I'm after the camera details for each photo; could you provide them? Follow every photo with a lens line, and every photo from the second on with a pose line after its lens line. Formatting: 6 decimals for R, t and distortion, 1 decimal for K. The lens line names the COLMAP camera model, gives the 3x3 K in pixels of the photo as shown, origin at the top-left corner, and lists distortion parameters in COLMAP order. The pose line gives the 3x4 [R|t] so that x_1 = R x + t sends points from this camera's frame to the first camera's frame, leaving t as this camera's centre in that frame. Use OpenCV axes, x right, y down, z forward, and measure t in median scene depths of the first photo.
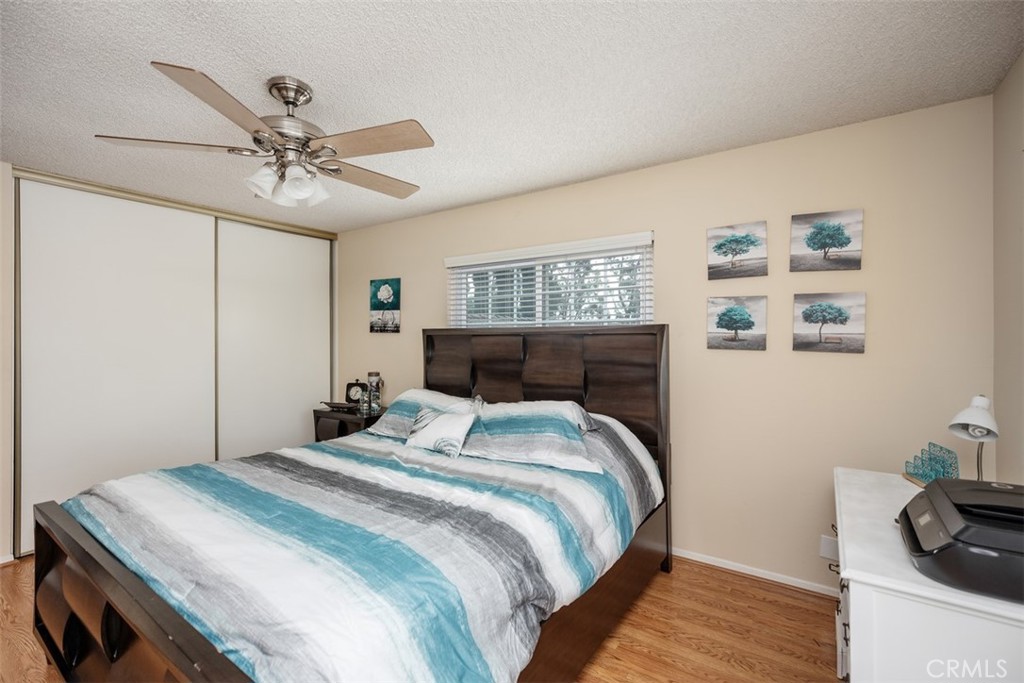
lens RADIAL K [[461.1, 0, 504.9], [0, 461.1, 339.9], [0, 0, 1]] dist [0.005227, 0.000233]
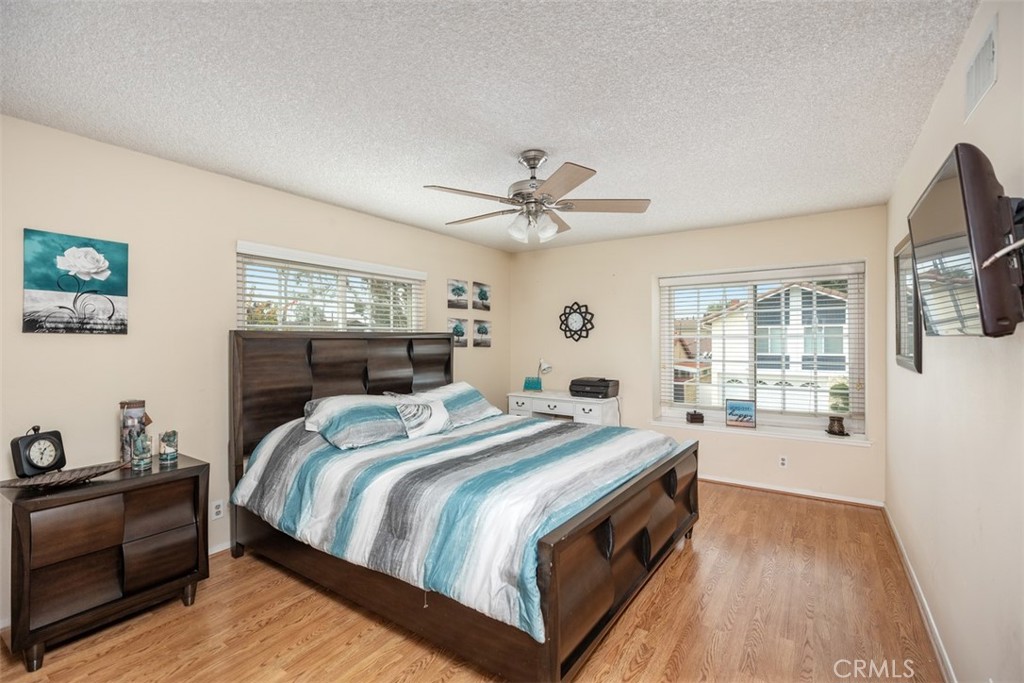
lens RADIAL K [[461.1, 0, 506.0], [0, 461.1, 340.8], [0, 0, 1]] dist [0.005227, 0.000233]
pose [[-0.010645, 0.007230, 0.999917, -1.324901], [0.021613, 0.999742, -0.006999, 0.012215], [-0.999710, 0.021537, -0.010798, 0.810313]]
